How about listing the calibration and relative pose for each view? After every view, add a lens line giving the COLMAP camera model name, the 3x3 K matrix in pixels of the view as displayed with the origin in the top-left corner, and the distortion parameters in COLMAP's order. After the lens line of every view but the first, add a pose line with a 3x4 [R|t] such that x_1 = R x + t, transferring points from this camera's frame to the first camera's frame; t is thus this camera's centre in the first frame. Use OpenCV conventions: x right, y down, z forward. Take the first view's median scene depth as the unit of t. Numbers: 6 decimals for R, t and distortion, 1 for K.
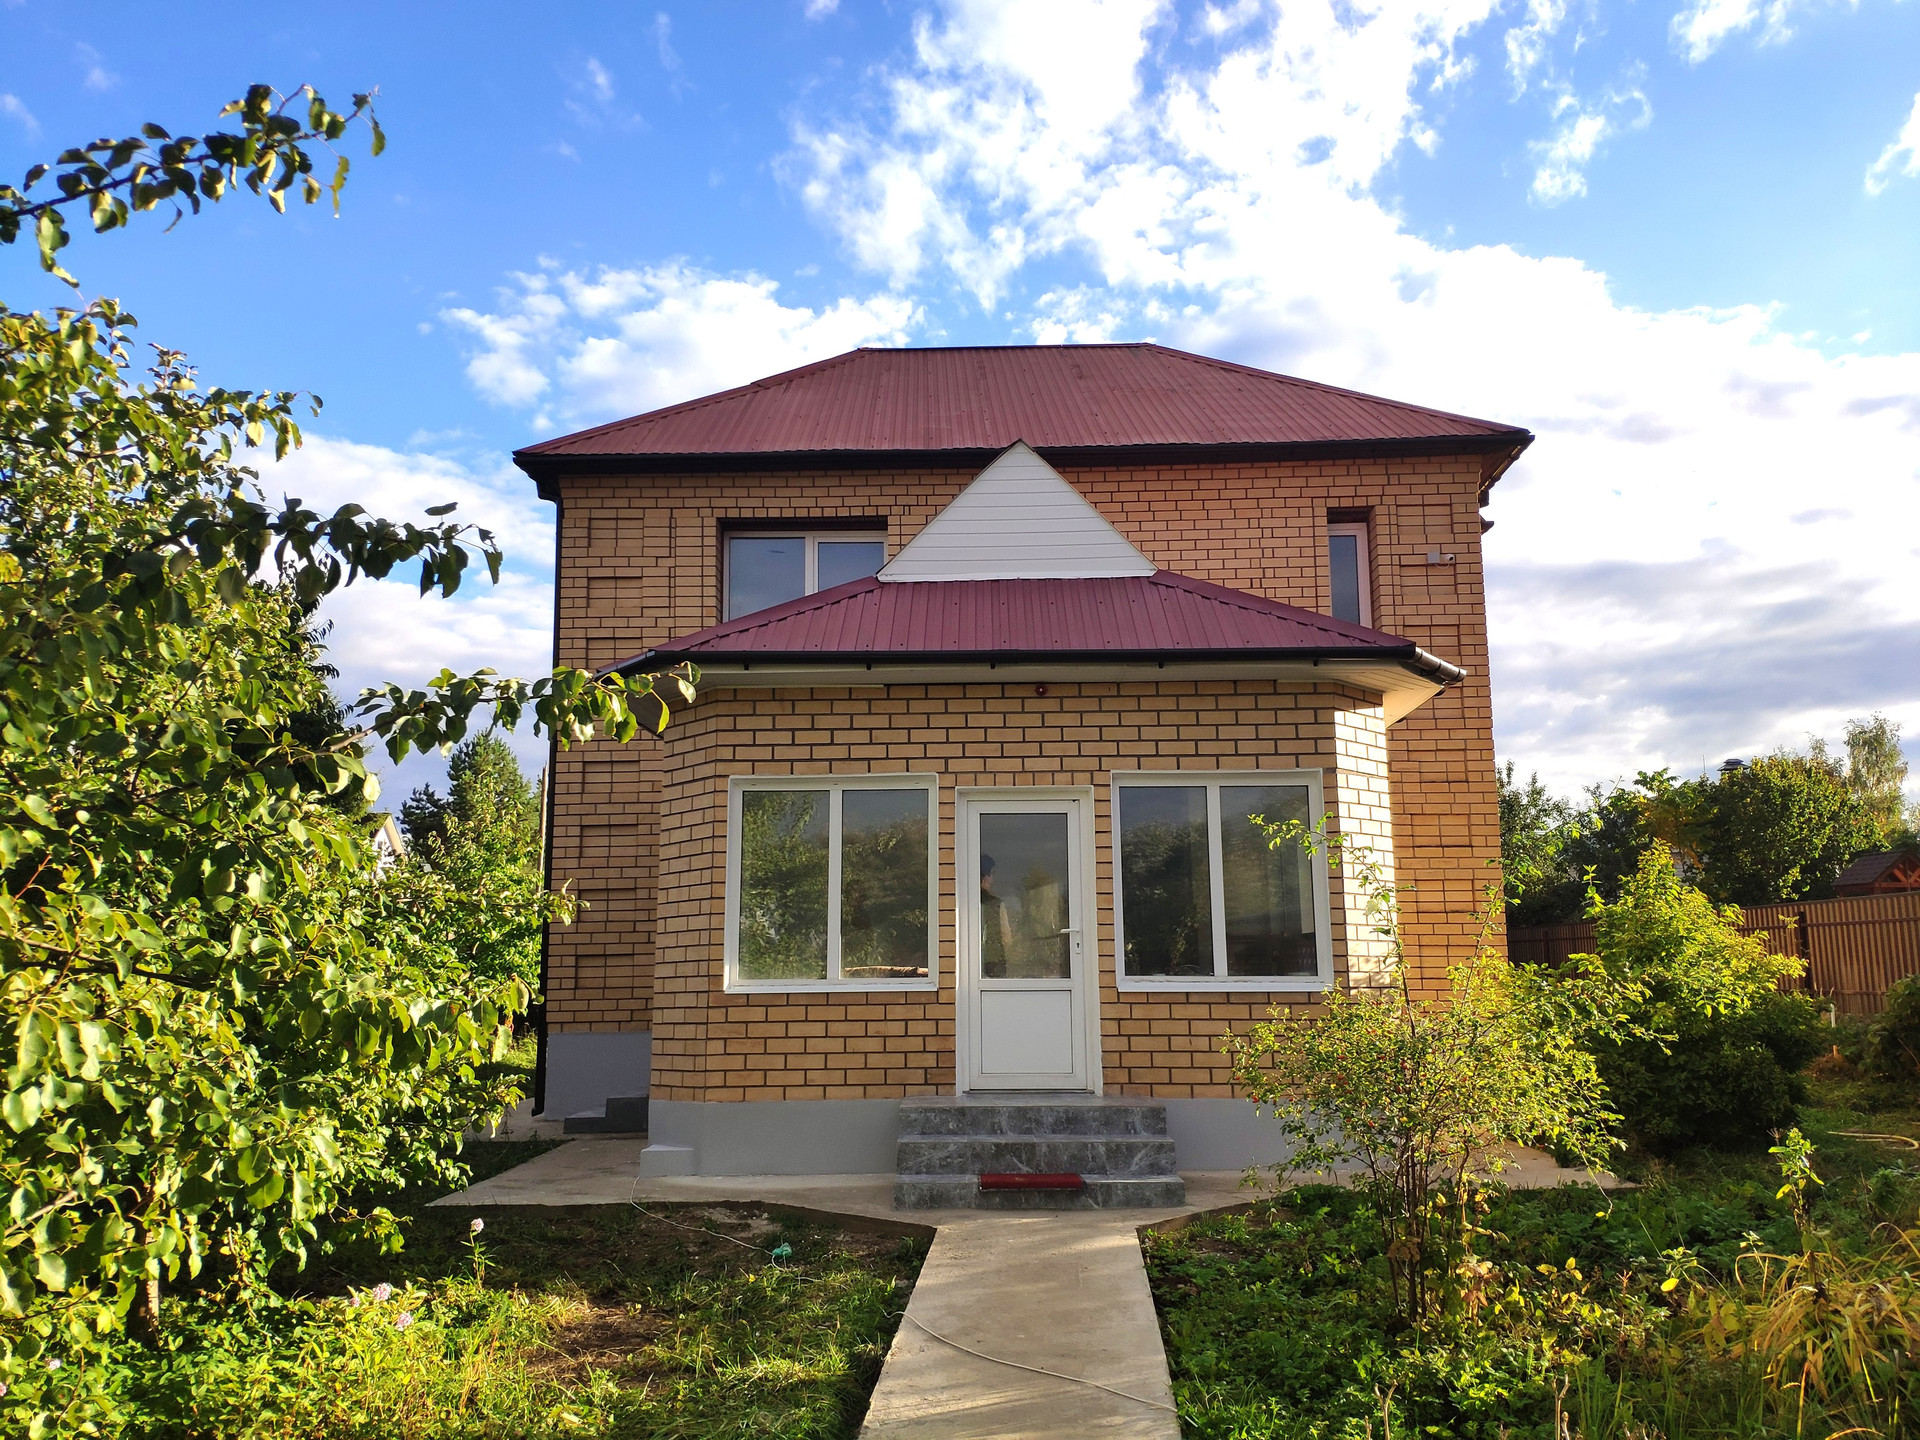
lens RADIAL K [[1474.6, 0, 964.6], [0, 1474.6, 738.5], [0, 0, 1]] dist [0.044290, -0.095497]
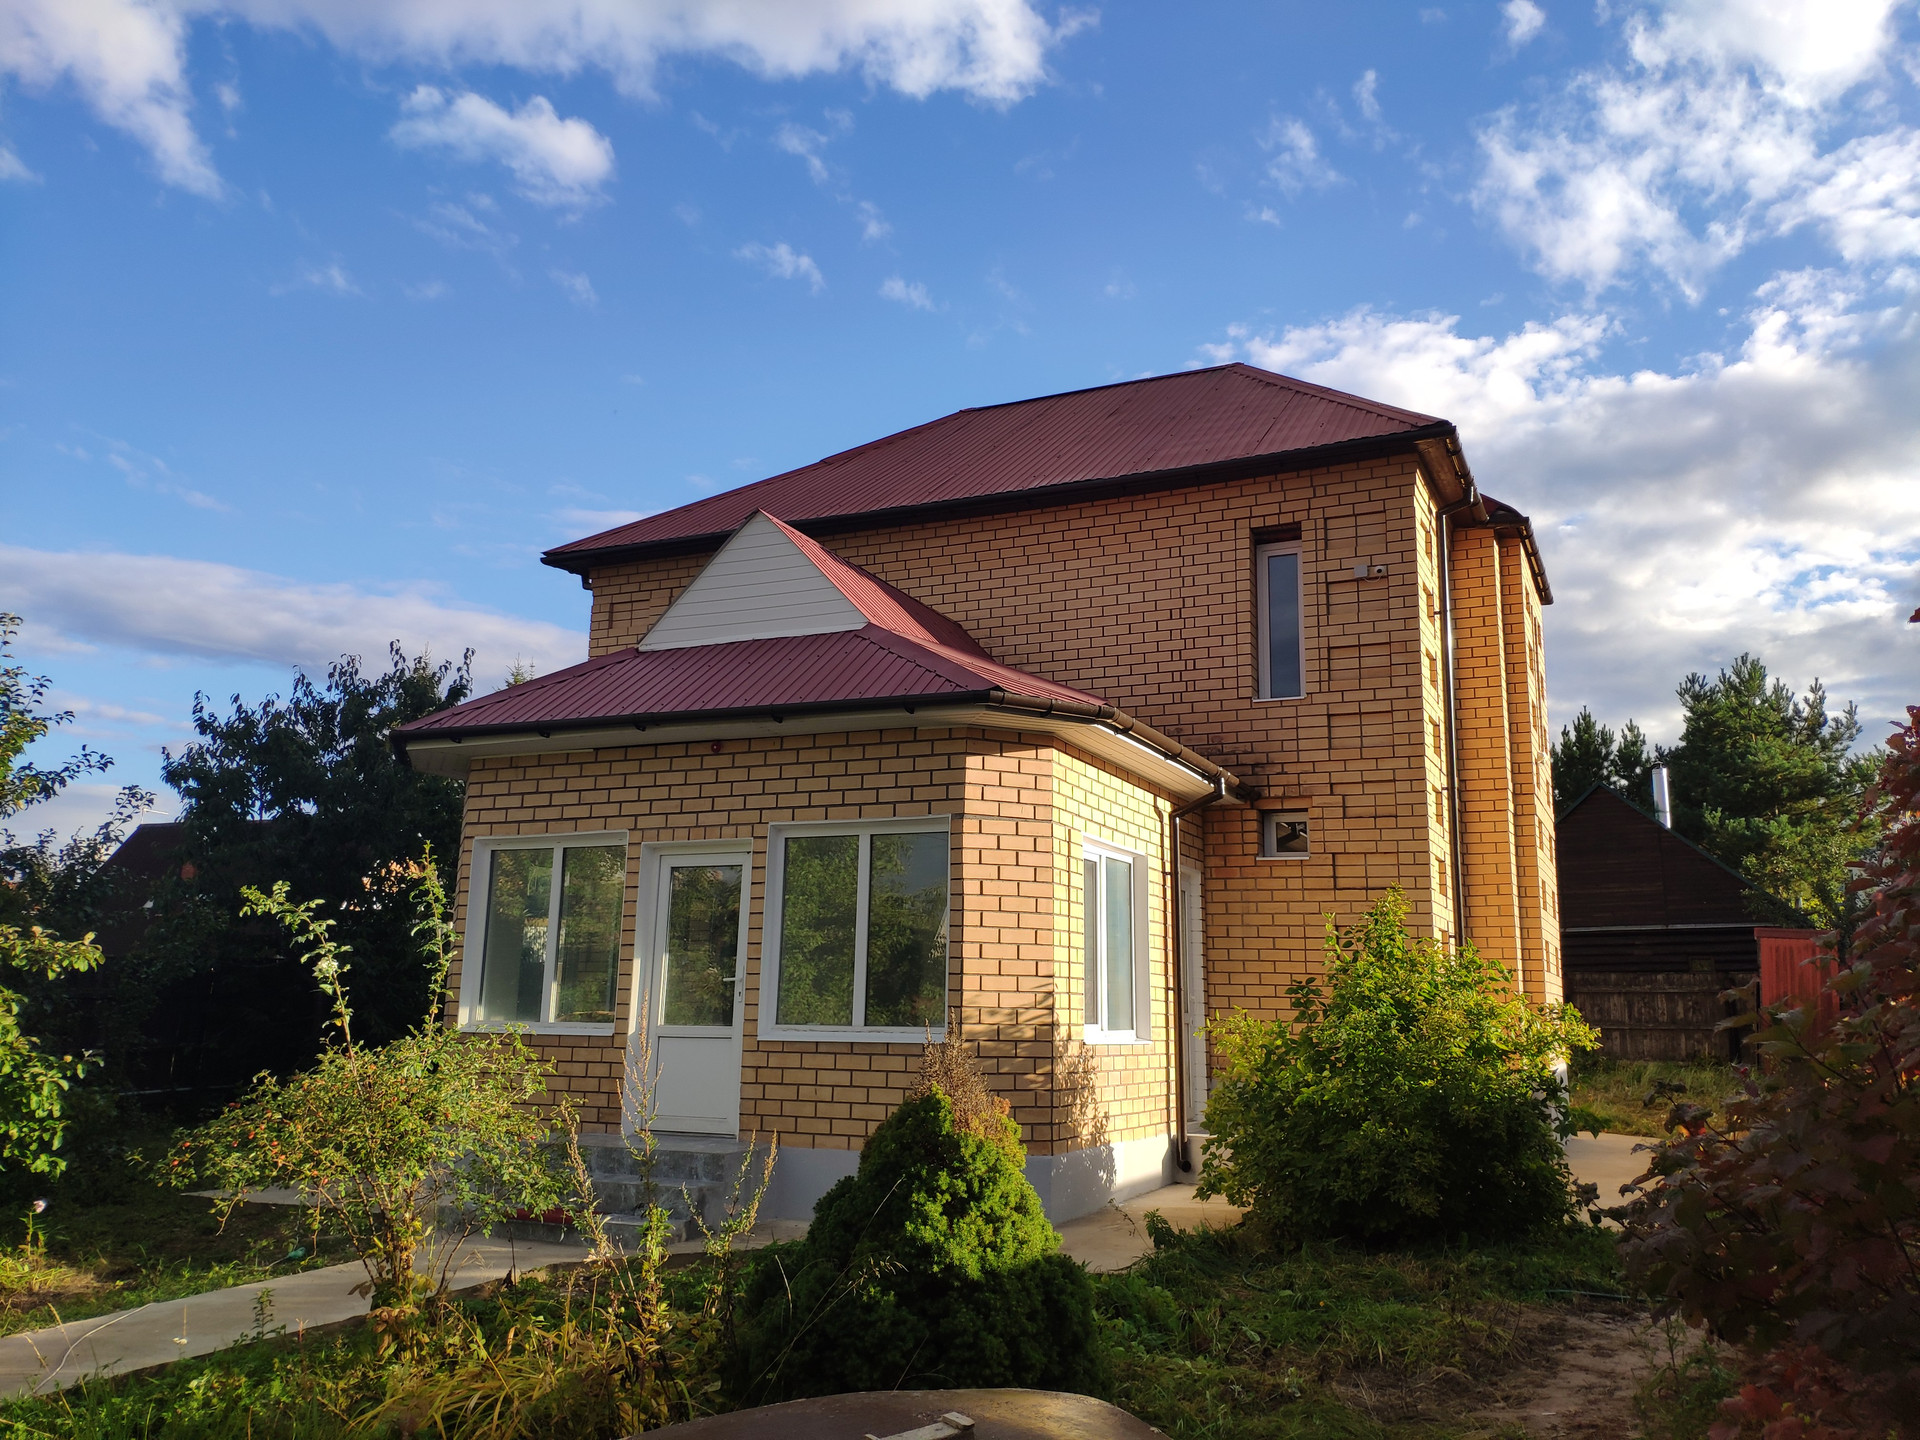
lens RADIAL K [[1474.6, 0, 959.5], [0, 1474.6, 705.5], [0, 0, 1]] dist [0.044290, -0.095497]
pose [[0.927341, -0.057309, -0.369803, 0.602915], [0.039275, 0.997651, -0.056120, 0.003119], [0.372150, 0.037518, 0.927414, 0.088979]]
